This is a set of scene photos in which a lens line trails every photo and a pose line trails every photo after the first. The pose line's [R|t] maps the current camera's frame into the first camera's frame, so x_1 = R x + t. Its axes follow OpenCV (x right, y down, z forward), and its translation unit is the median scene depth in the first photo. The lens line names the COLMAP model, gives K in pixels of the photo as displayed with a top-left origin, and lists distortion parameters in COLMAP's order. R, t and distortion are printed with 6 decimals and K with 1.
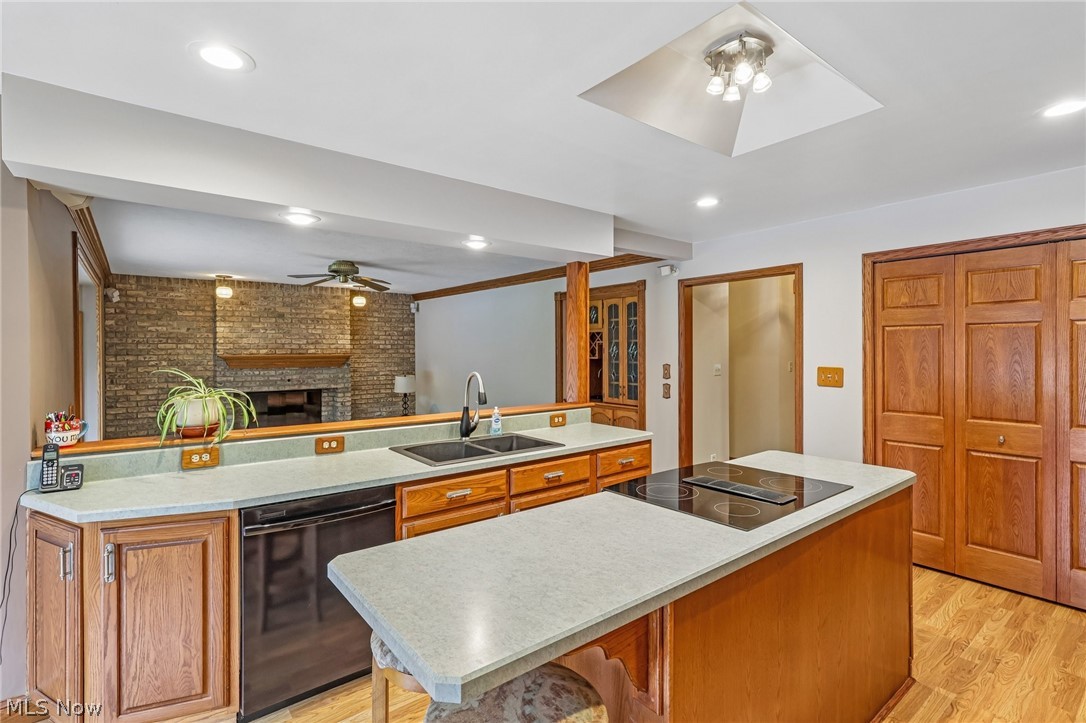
lens RADIAL K [[521.4, 0, 542.9], [0, 521.4, 352.4], [0, 0, 1]] dist [-0.007809, 0.002633]
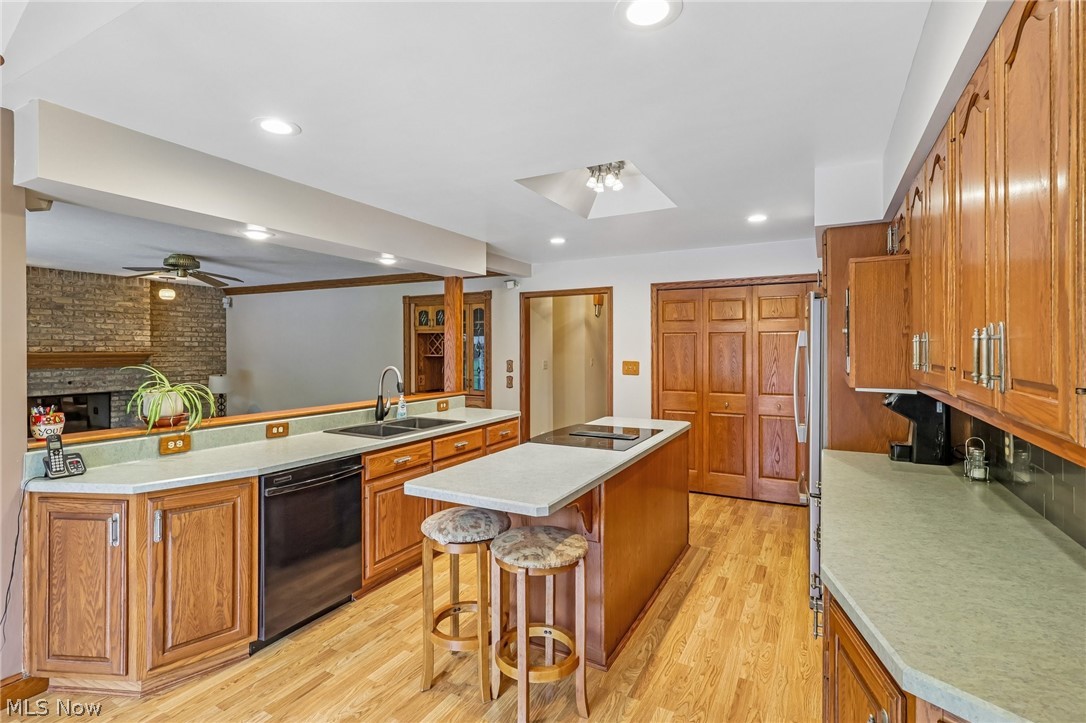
lens RADIAL K [[521.4, 0, 548.5], [0, 521.4, 348.1], [0, 0, 1]] dist [-0.007809, 0.002633]
pose [[0.914577, 0.002812, 0.404403, -0.283534], [-0.000867, 0.999987, -0.004993, 0.000072], [-0.404411, 0.004216, 0.914567, -0.263945]]
